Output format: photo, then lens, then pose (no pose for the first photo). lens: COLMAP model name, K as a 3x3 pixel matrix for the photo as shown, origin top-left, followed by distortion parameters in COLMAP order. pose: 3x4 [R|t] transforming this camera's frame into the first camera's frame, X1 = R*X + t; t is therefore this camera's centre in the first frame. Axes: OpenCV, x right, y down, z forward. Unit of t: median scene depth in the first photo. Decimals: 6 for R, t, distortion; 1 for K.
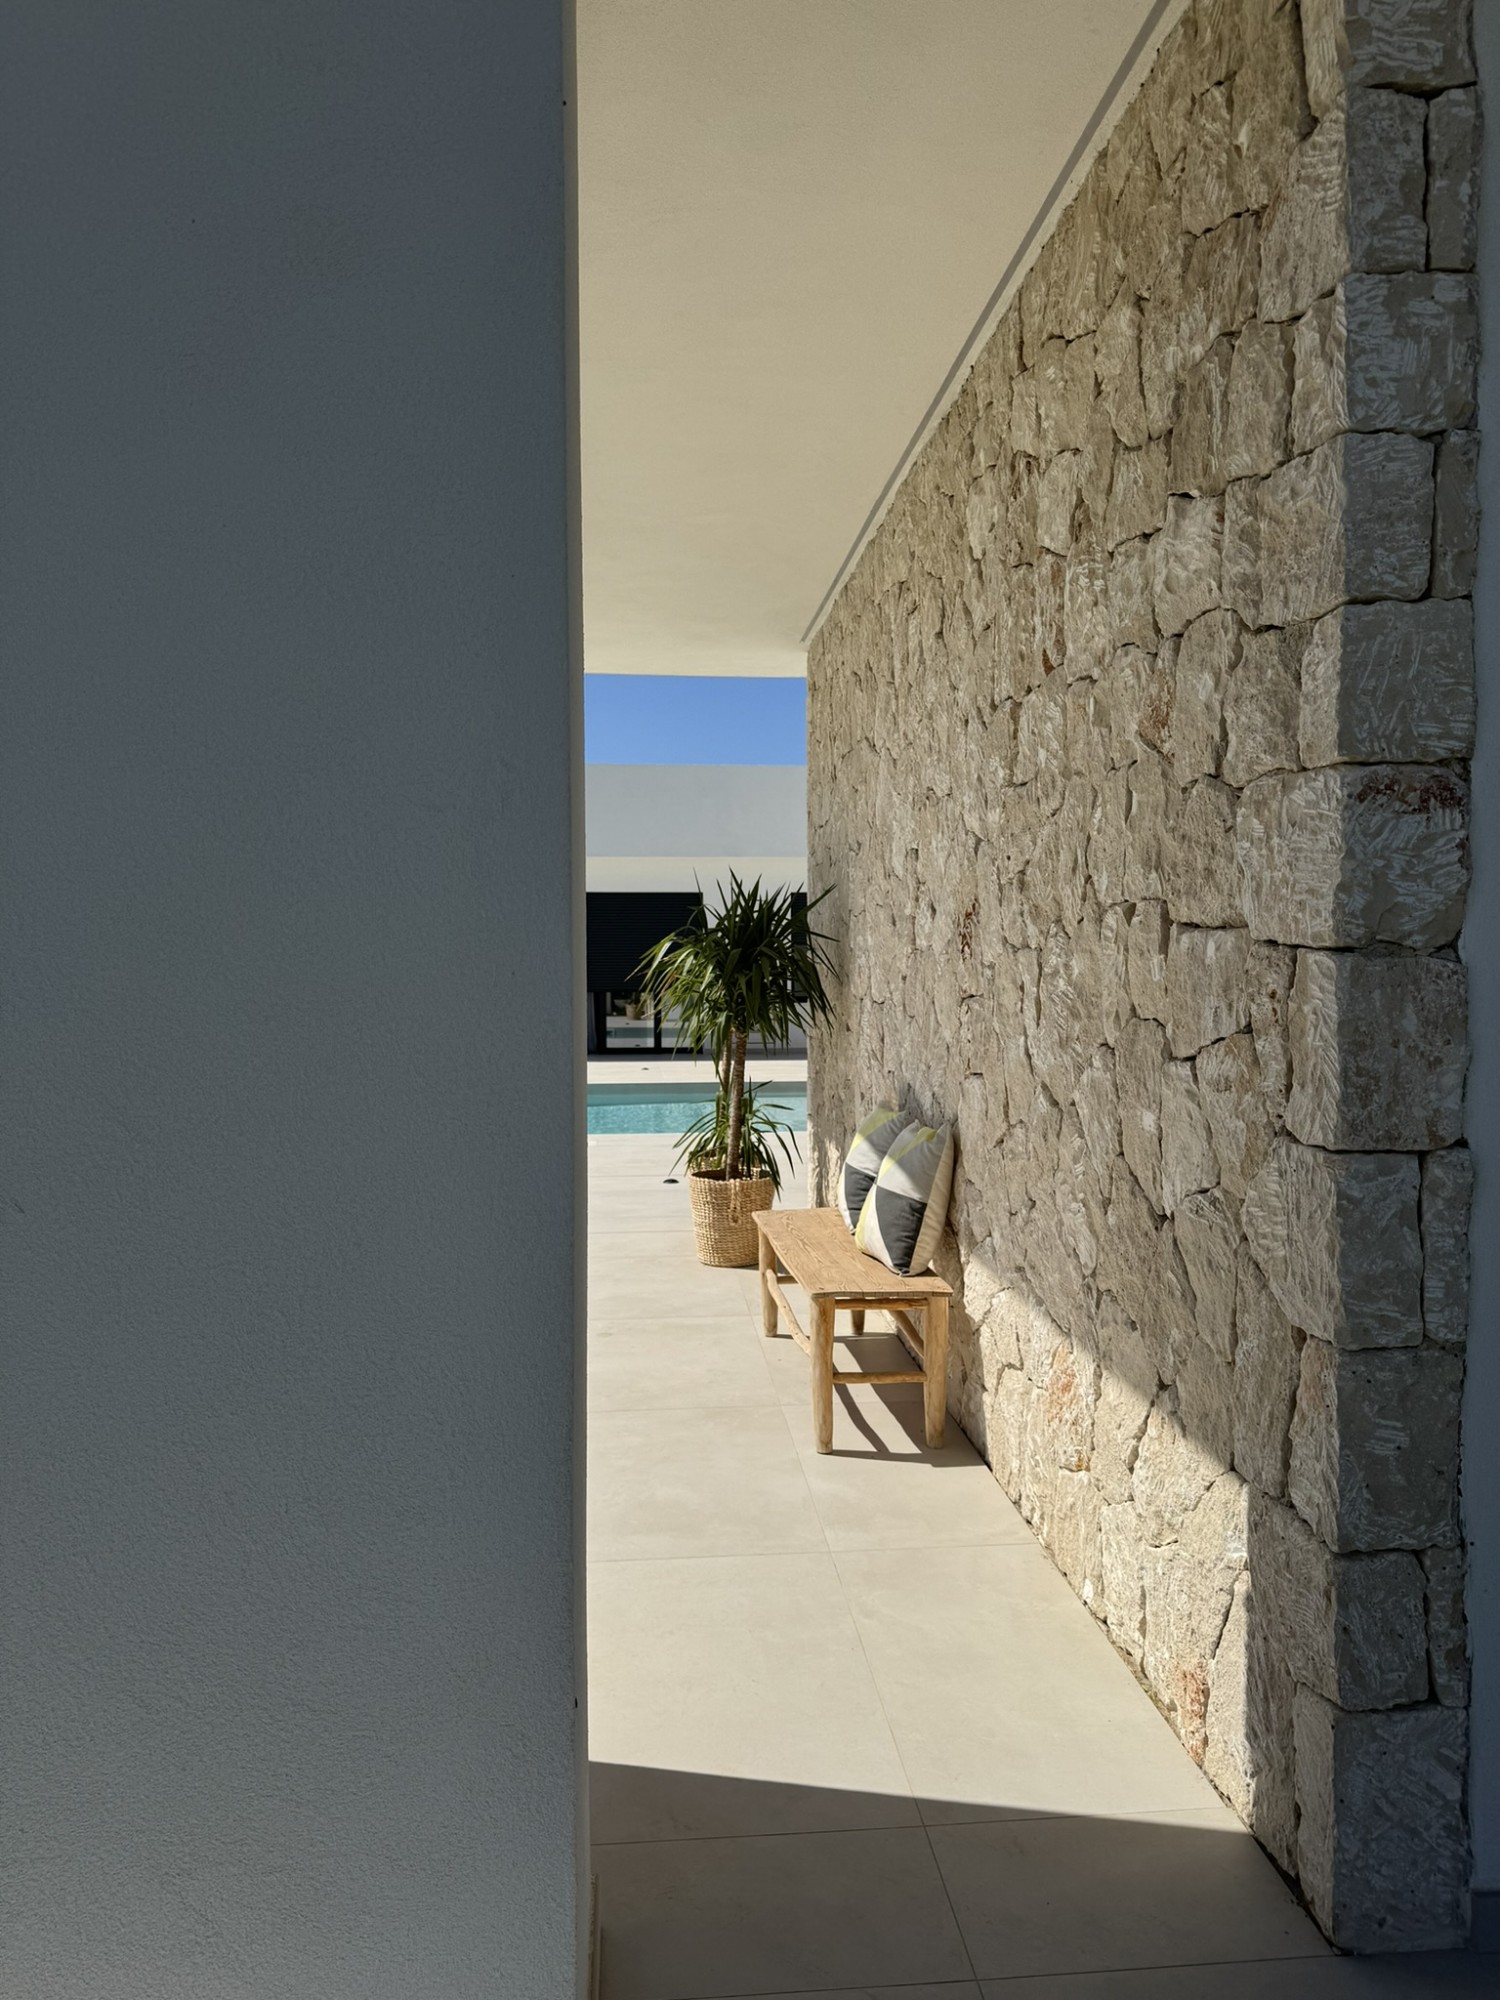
lens RADIAL K [[1408.5, 0, 730.3], [0, 1408.5, 1011.3], [0, 0, 1]] dist [0.063927, -0.077133]
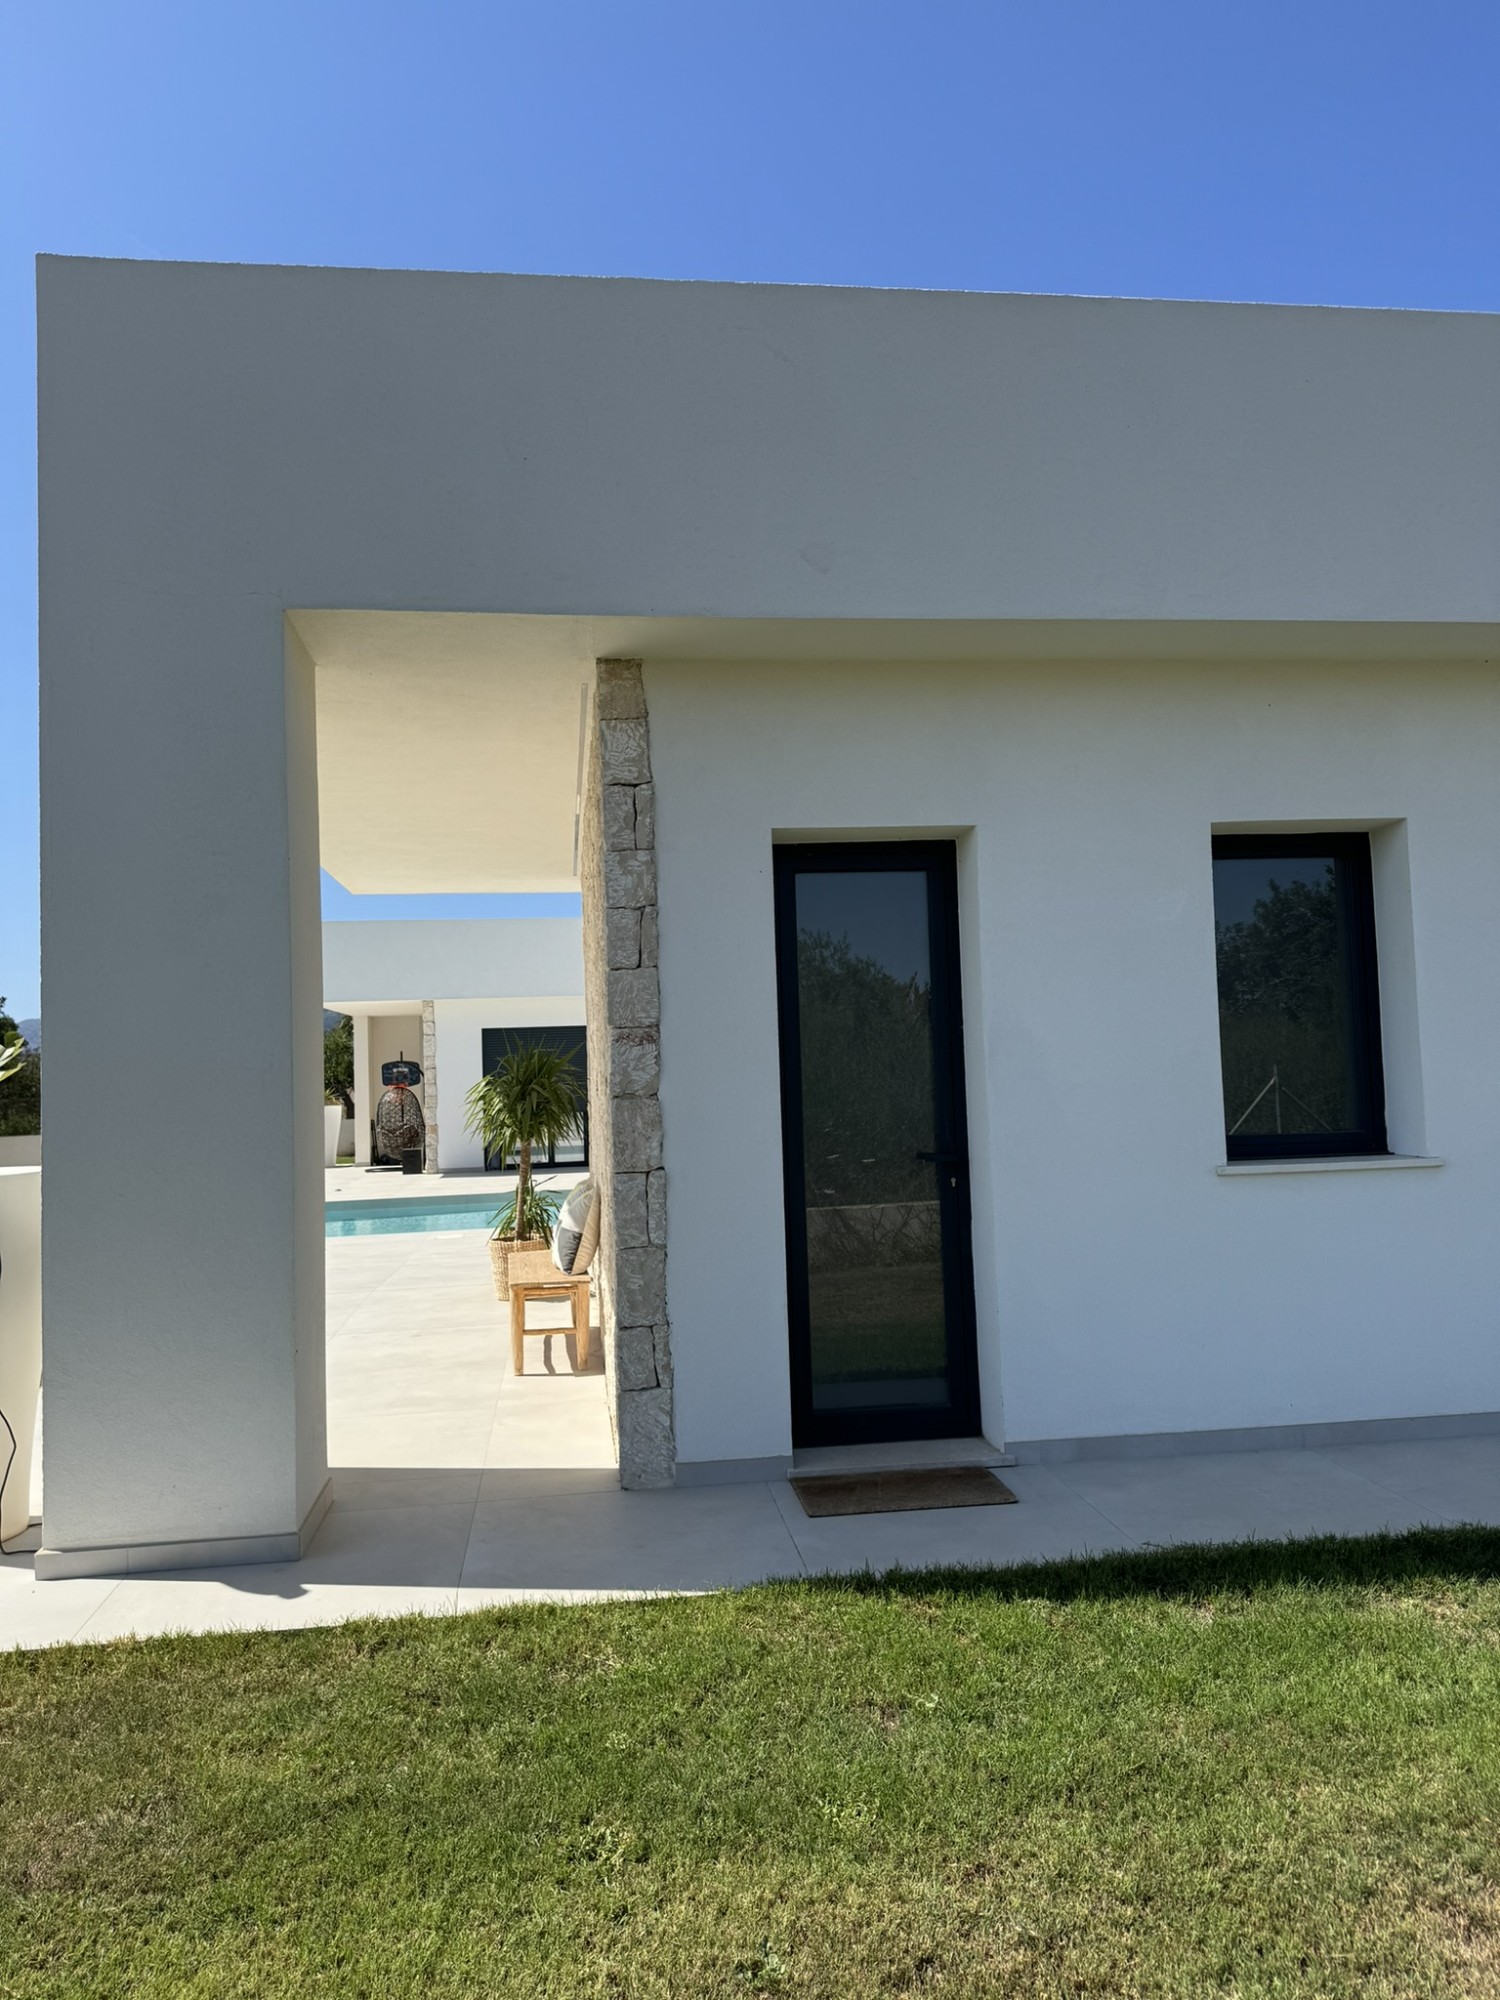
lens RADIAL K [[1408.5, 0, 762.6], [0, 1408.5, 991.8], [0, 0, 1]] dist [0.063927, -0.077133]
pose [[0.997991, -0.024092, 0.058594, 0.556293], [0.029645, 0.994956, -0.095837, 0.022339], [-0.055989, 0.097381, 0.993671, -1.661872]]
